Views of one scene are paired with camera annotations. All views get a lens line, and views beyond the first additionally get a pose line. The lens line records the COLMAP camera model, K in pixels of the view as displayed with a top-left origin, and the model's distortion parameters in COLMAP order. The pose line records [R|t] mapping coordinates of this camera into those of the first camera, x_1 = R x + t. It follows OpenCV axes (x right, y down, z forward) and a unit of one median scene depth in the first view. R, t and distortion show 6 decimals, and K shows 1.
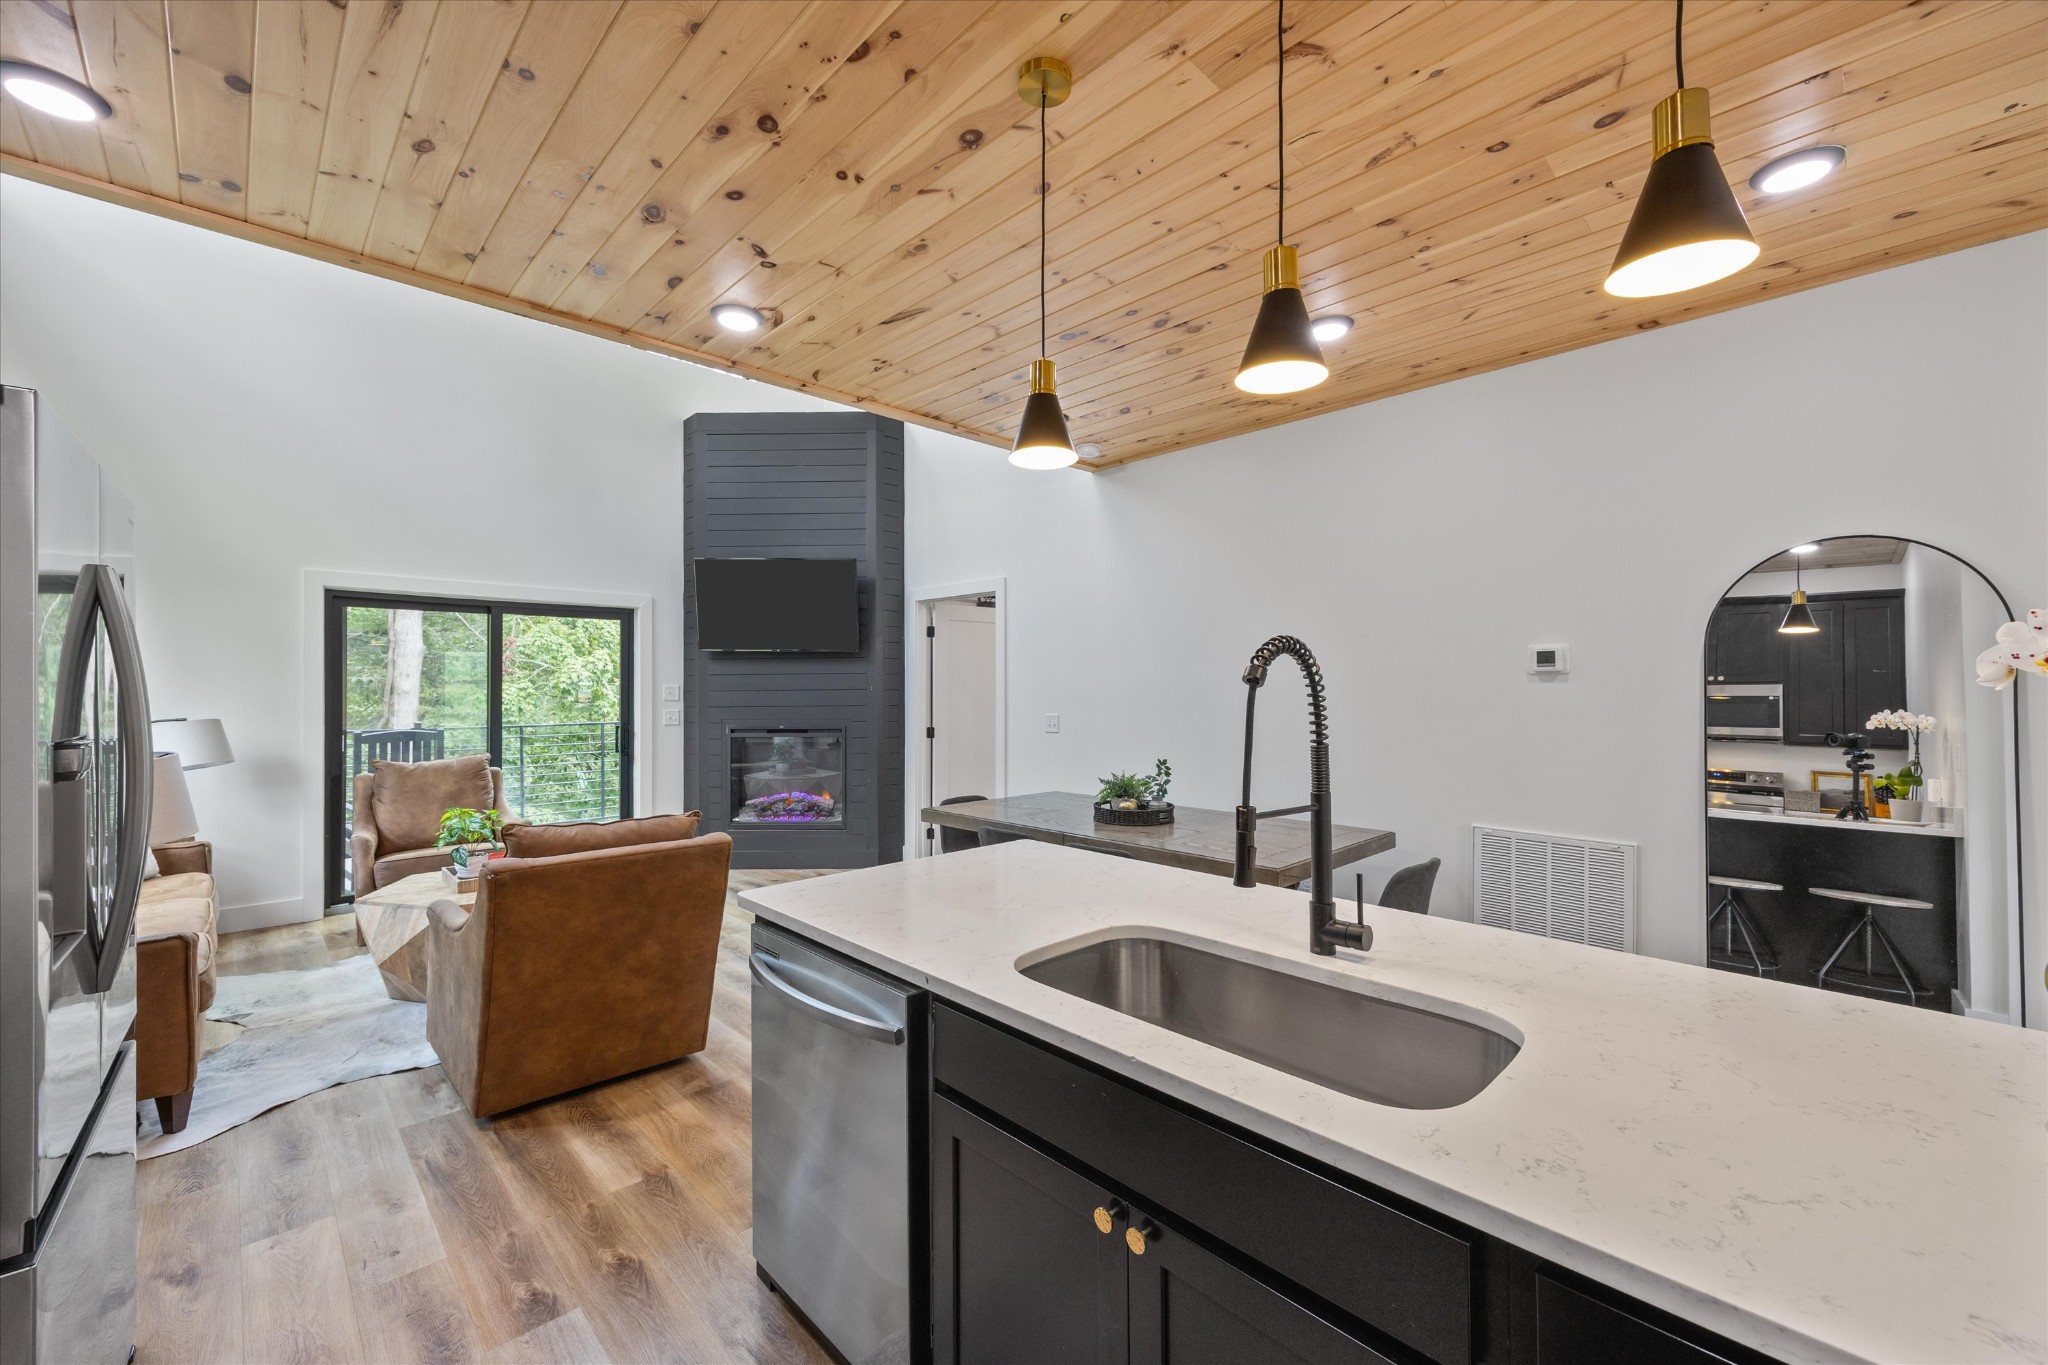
lens RADIAL K [[792.2, 0, 1020.8], [0, 792.2, 672.6], [0, 0, 1]] dist [0.016786, -0.000015]
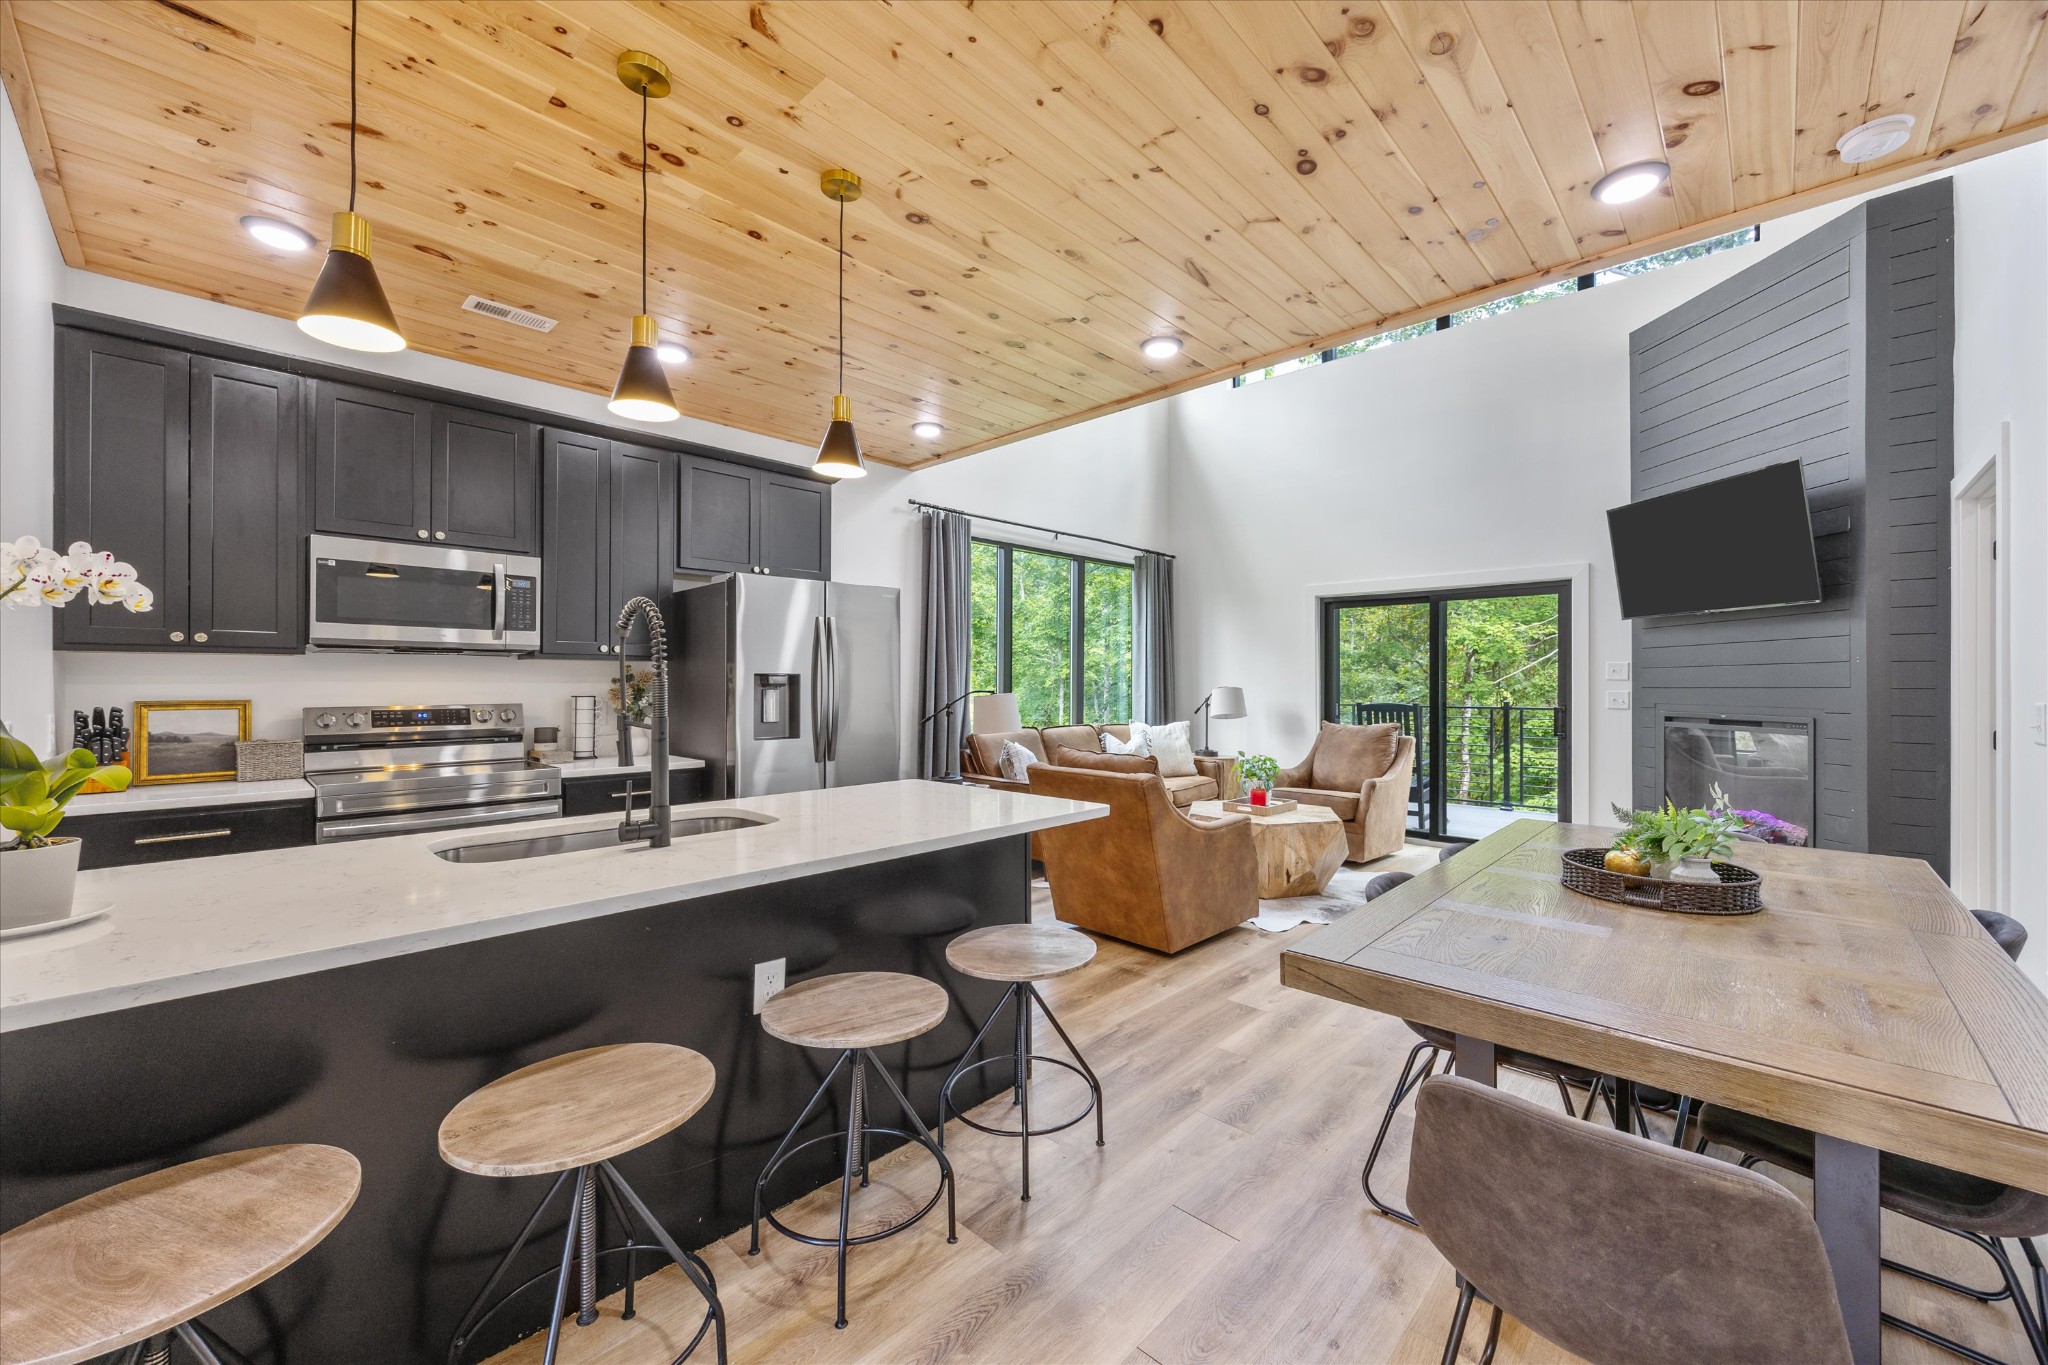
lens RADIAL K [[792.2, 0, 1030.1], [0, 792.2, 686.3], [0, 0, 1]] dist [0.016786, -0.000015]
pose [[0.042763, 0.008242, -0.999051, 0.734970], [0.013020, 0.999876, 0.008806, 0.043116], [0.999000, -0.013384, 0.042650, 0.667068]]
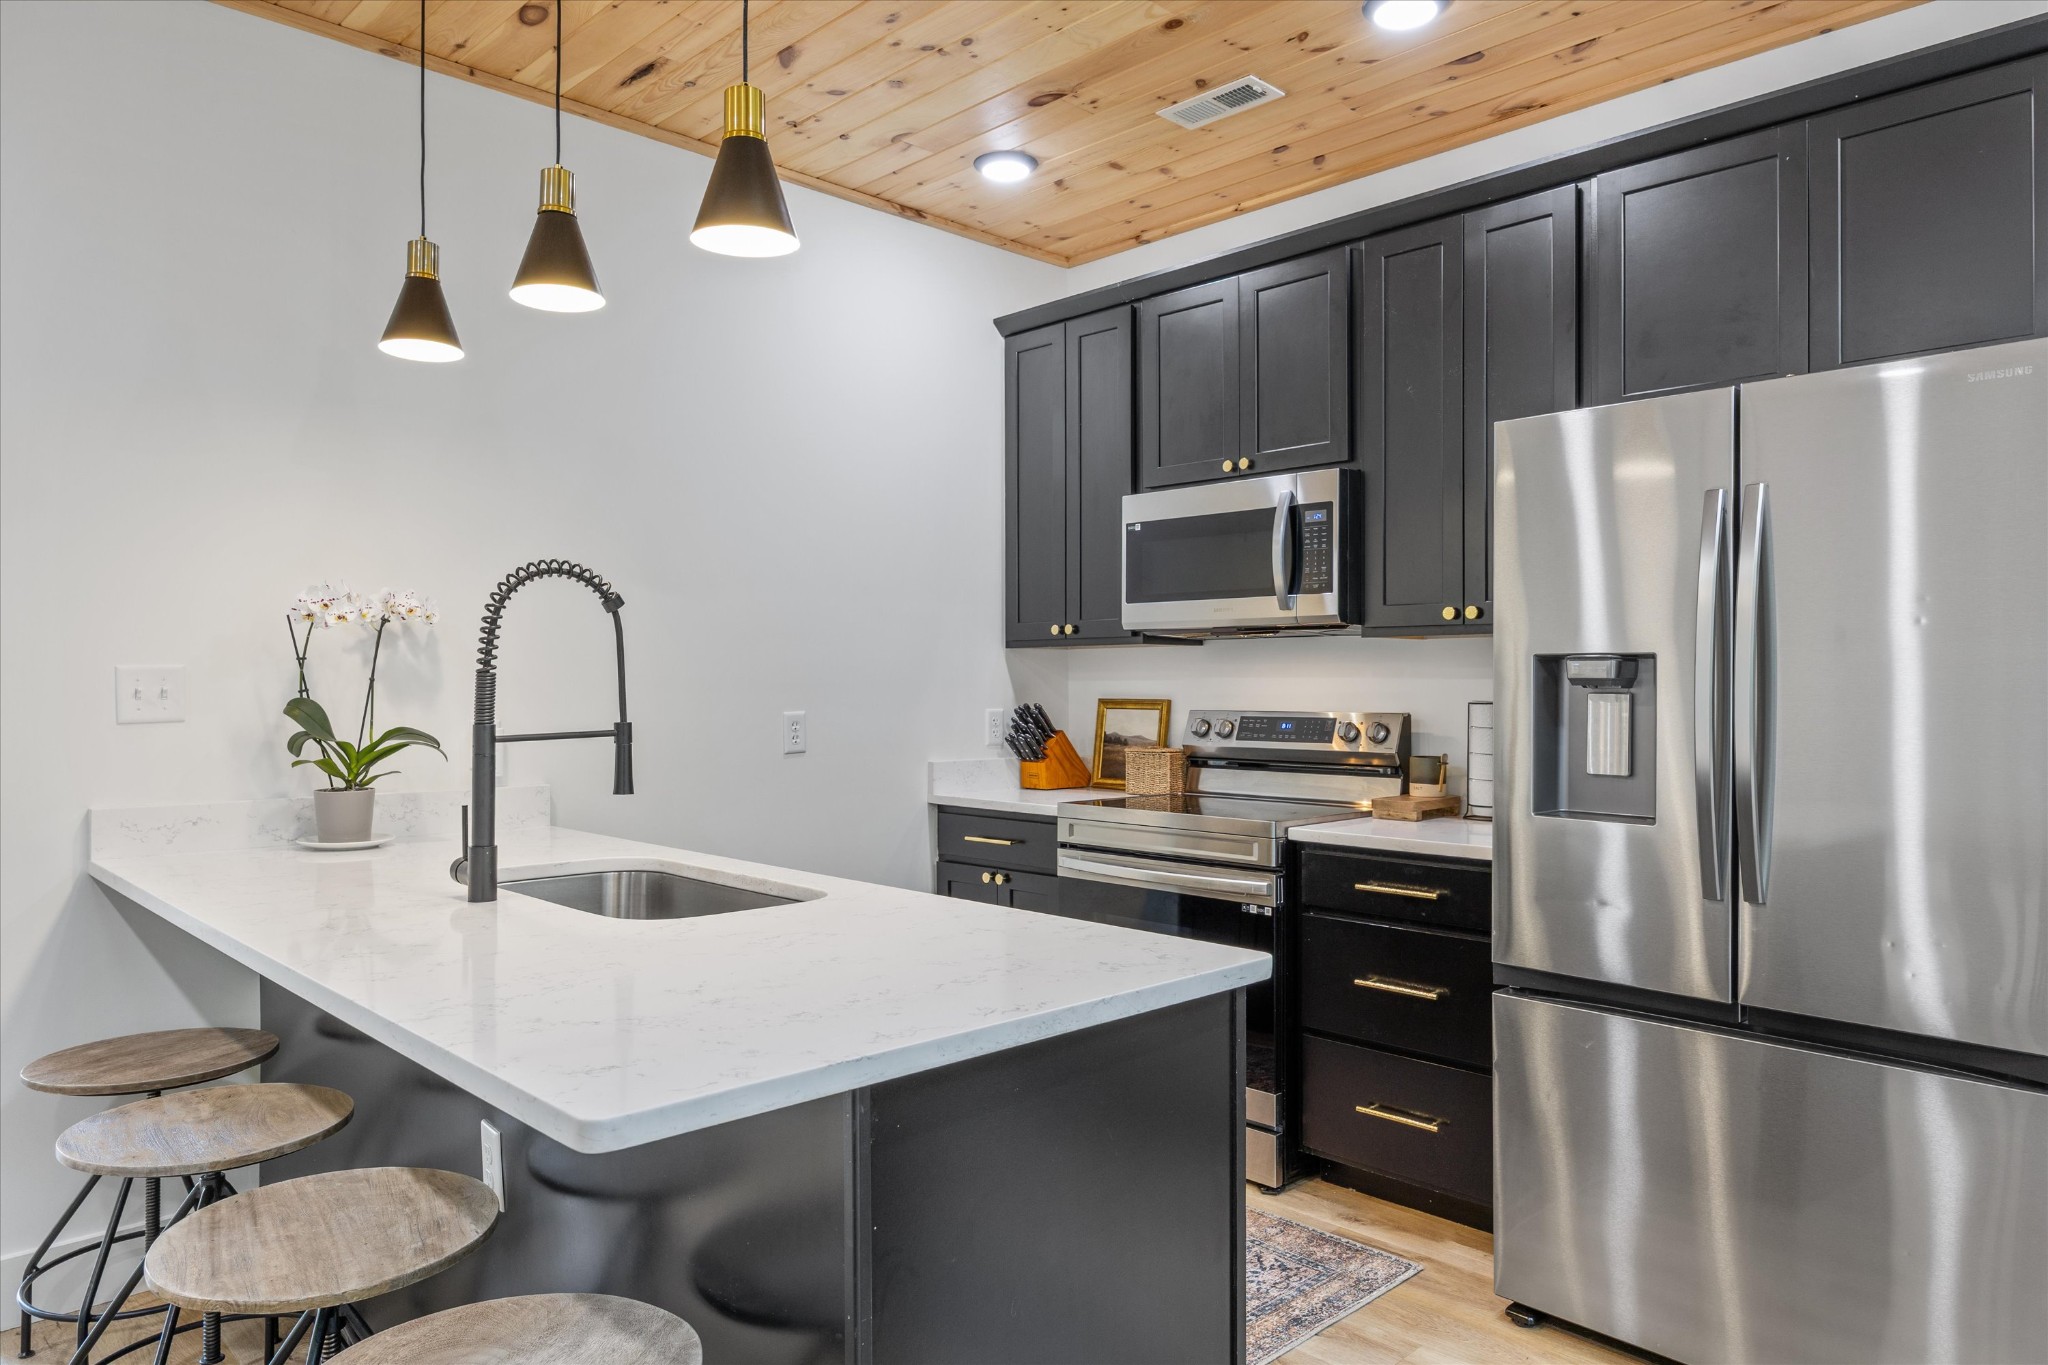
lens RADIAL K [[1318.0, 0, 1023.5], [0, 1318.0, 690.6], [0, 0, 1]] dist [-0.002173, -0.000683]
pose [[-0.999862, 0.002047, -0.016487, -0.112569], [0.002211, 0.999949, -0.009884, 0.059643], [0.016466, -0.009919, -0.999815, 1.110328]]
